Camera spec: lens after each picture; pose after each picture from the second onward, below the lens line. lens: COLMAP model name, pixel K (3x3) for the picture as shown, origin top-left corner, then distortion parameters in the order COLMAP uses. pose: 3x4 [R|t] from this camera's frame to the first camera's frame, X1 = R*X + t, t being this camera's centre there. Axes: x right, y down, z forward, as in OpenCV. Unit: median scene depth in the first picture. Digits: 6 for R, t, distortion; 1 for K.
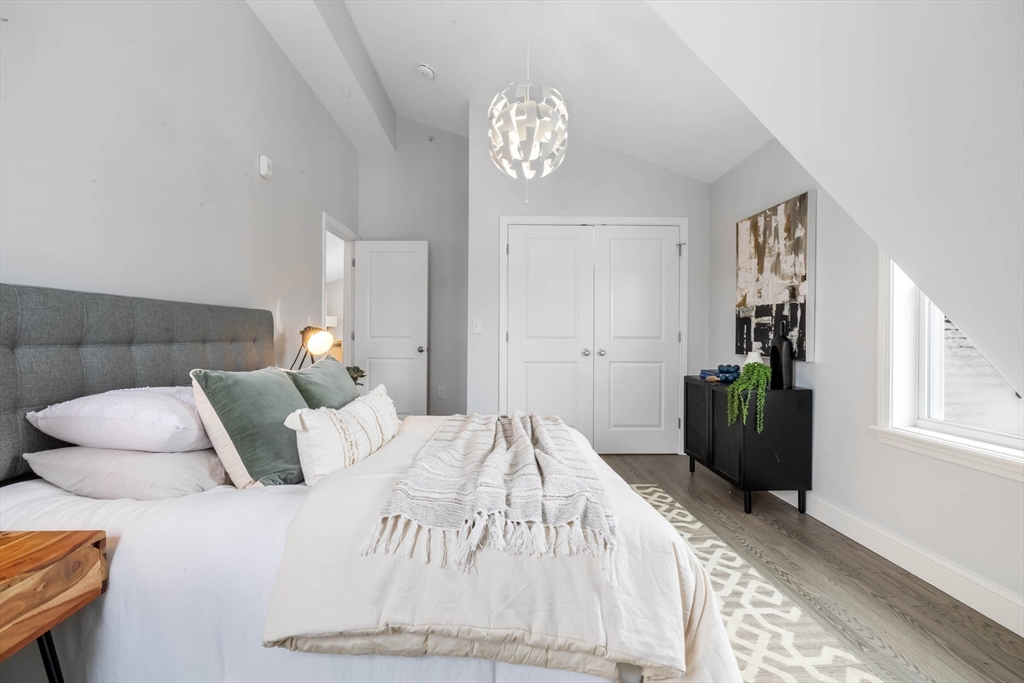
lens RADIAL K [[439.1, 0, 512.3], [0, 439.1, 336.7], [0, 0, 1]] dist [-0.001010, 0.000014]
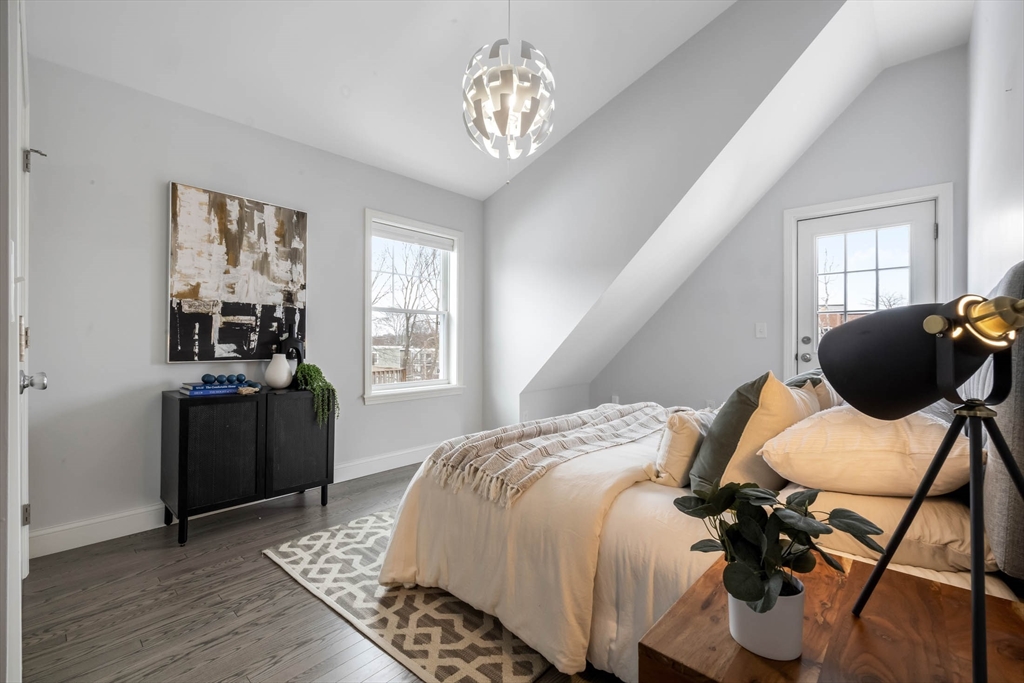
lens RADIAL K [[439.1, 0, 511.4], [0, 439.1, 340.9], [0, 0, 1]] dist [-0.001010, 0.000014]
pose [[-0.724569, 0.003618, 0.689192, -0.459680], [0.004263, 0.999991, -0.000769, 0.009172], [-0.689189, 0.002381, -0.724578, 1.308238]]
